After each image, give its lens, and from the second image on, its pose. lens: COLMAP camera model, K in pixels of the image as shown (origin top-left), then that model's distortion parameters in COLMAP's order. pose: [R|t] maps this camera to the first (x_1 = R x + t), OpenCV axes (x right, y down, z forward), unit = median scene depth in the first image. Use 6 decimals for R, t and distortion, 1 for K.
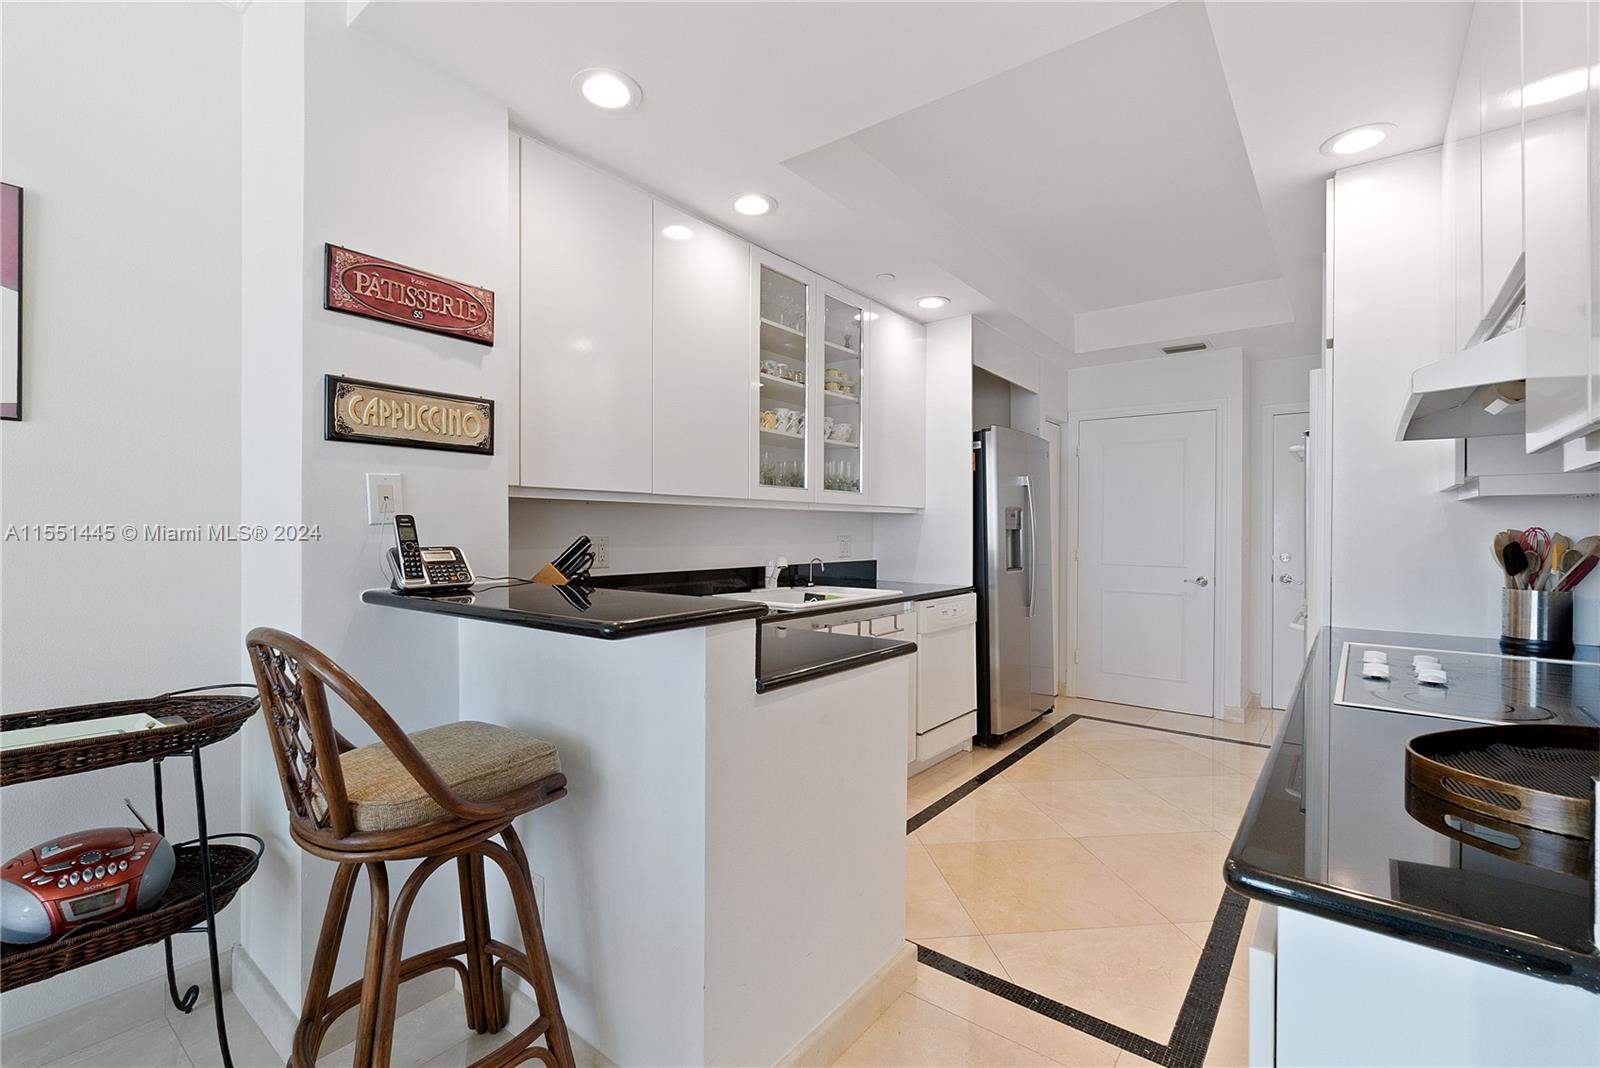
lens RADIAL K [[716.9, 0, 794.6], [0, 716.9, 533.4], [0, 0, 1]] dist [0.002467, 0.000285]
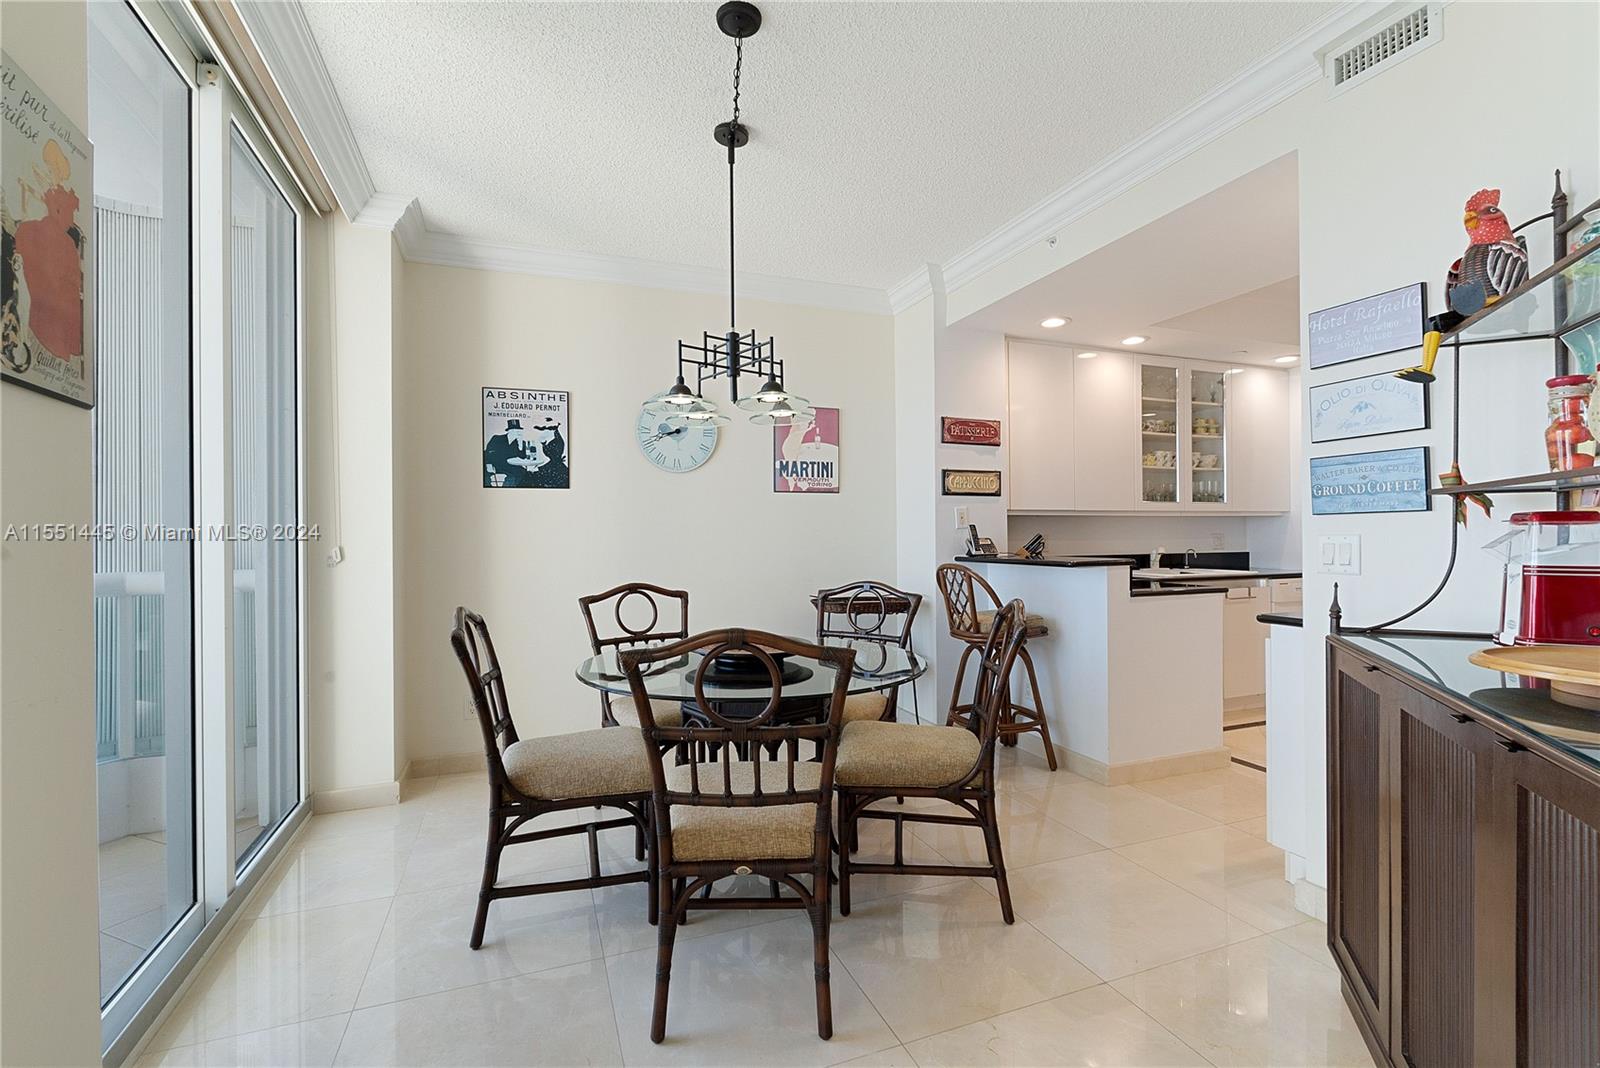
lens RADIAL K [[716.9, 0, 794.6], [0, 716.9, 533.4], [0, 0, 1]] dist [0.002467, 0.000285]
pose [[0.861399, -0.012749, -0.507769, 0.099869], [0.009068, 0.999912, -0.009722, 0.013289], [0.507848, 0.003770, 0.861438, -0.825940]]
